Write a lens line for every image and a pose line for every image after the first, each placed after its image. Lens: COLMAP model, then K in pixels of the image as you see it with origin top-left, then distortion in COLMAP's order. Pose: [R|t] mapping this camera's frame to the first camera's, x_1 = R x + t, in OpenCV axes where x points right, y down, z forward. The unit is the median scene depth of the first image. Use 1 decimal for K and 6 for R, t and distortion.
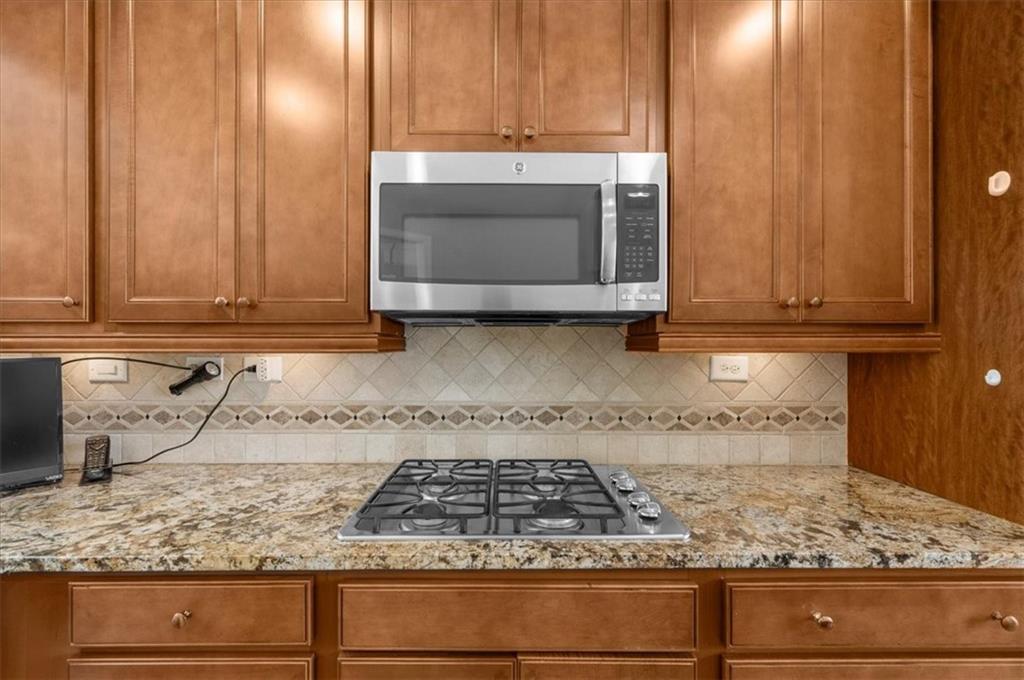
lens RADIAL K [[420.1, 0, 507.2], [0, 420.1, 344.5], [0, 0, 1]] dist [0.000144, -0.000031]
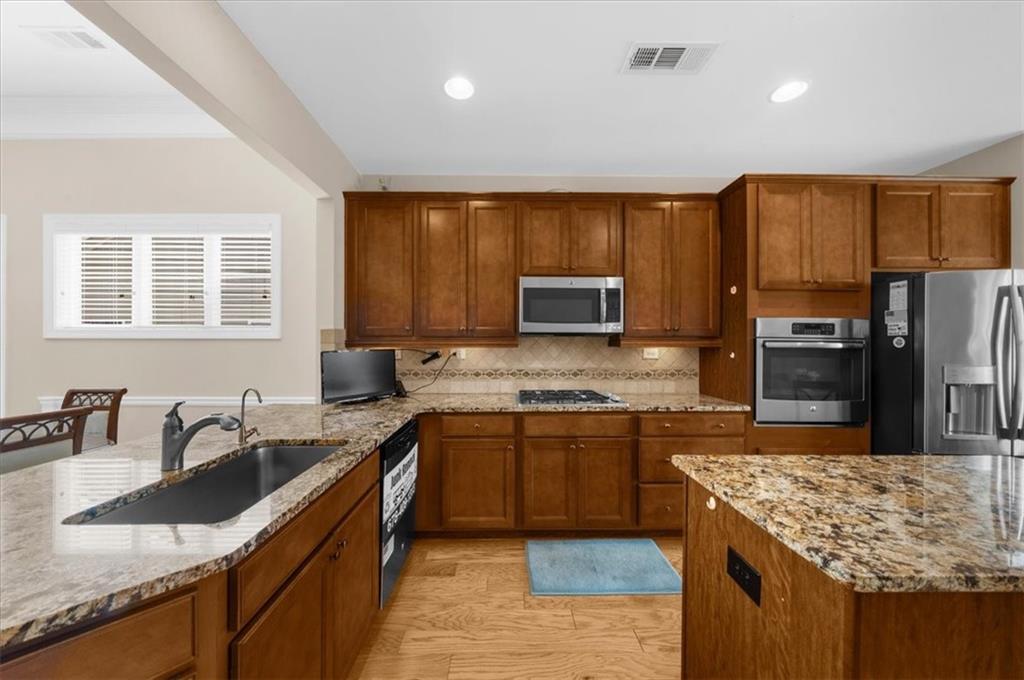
lens RADIAL K [[352.9, 0, 506.2], [0, 352.9, 343.3], [0, 0, 1]] dist [-0.002299, -0.000216]
pose [[0.999962, 0.000240, 0.008666, -0.406497], [-0.000257, 0.999998, 0.001916, -0.009588], [-0.008666, -0.001918, 0.999961, -1.297553]]
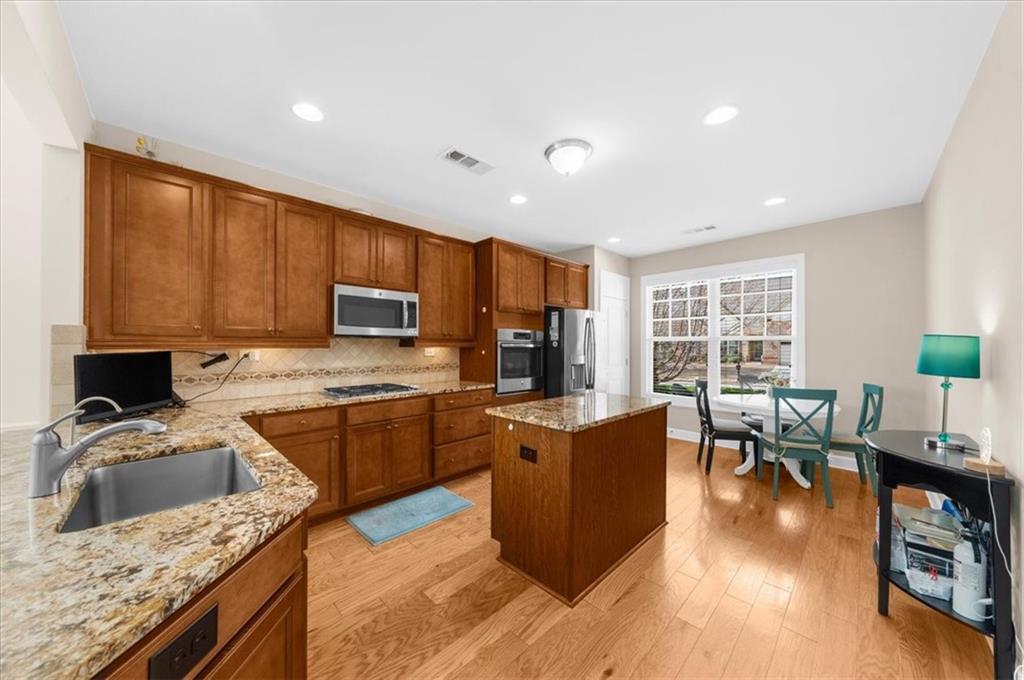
lens RADIAL K [[352.9, 0, 506.2], [0, 352.9, 343.3], [0, 0, 1]] dist [-0.002299, -0.000216]
pose [[0.716233, 0.002779, 0.697856, -1.157596], [-0.003247, 0.999995, -0.000650, -0.014497], [-0.697854, -0.001800, 0.716238, -1.660935]]
